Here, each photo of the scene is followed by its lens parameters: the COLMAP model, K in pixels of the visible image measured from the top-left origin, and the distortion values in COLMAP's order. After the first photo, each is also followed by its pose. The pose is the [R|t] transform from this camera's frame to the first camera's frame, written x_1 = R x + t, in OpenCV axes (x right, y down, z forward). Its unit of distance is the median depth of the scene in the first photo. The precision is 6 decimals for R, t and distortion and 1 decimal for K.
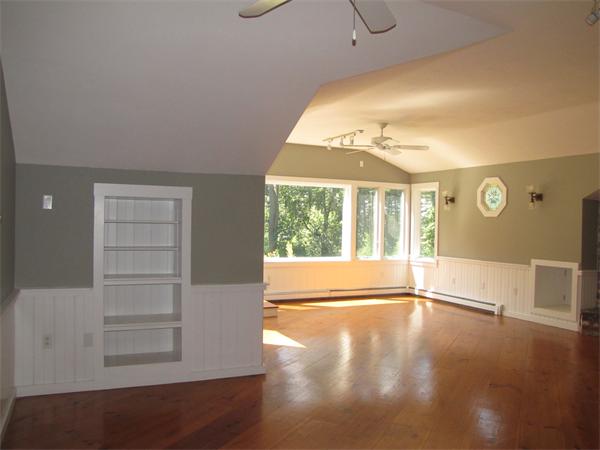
lens RADIAL K [[502.9, 0, 300.0], [0, 502.9, 225.0], [0, 0, 1]] dist [-0.176228, 0.160464]
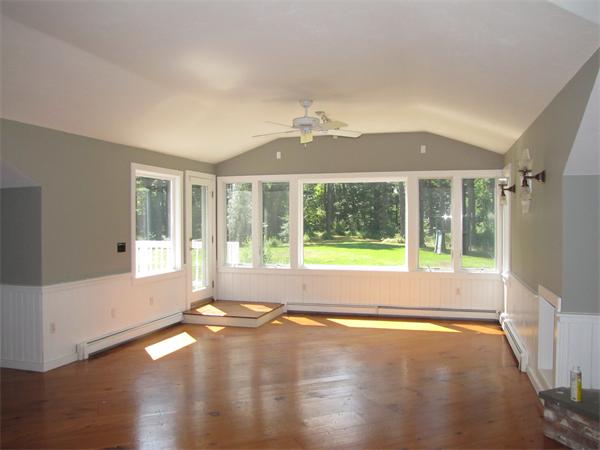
lens RADIAL K [[502.9, 0, 300.0], [0, 502.9, 225.0], [0, 0, 1]] dist [-0.176228, 0.160464]
pose [[0.754527, -0.010248, -0.656189, 0.563094], [0.009960, 0.999942, -0.004164, -0.002265], [0.656193, -0.003394, 0.754585, 0.327034]]
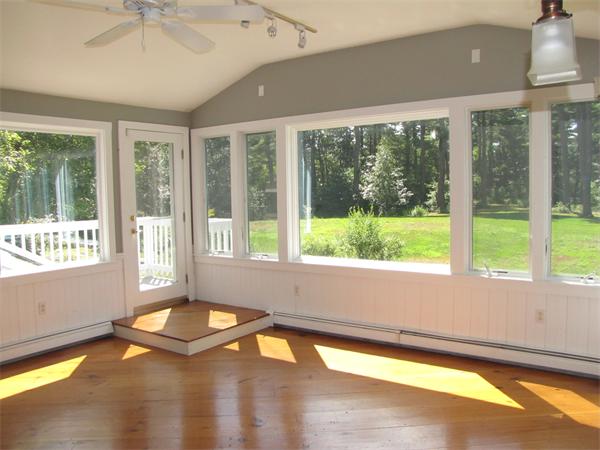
lens RADIAL K [[502.9, 0, 300.0], [0, 502.9, 225.0], [0, 0, 1]] dist [-0.176228, 0.160464]
pose [[0.508256, 0.035086, -0.860491, 0.476535], [0.022223, 0.998303, 0.053832, -0.002758], [0.860919, -0.046483, 0.506614, 0.748874]]
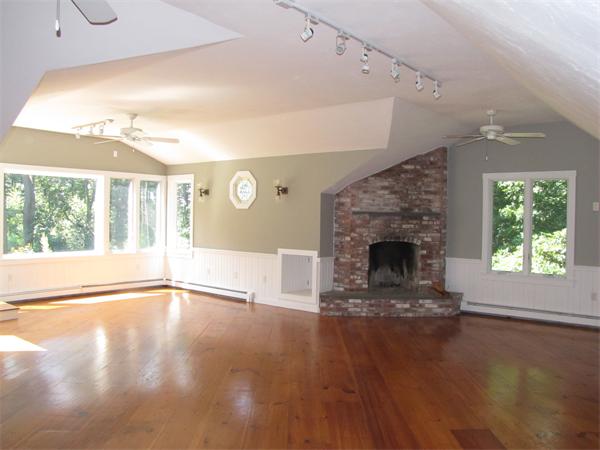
lens RADIAL K [[502.9, 0, 300.0], [0, 502.9, 225.0], [0, 0, 1]] dist [-0.176228, 0.160464]
pose [[0.897896, -0.013625, 0.439997, 0.028566], [0.004569, 0.999756, 0.021635, -0.004532], [-0.440185, -0.017415, 0.897738, -0.011336]]
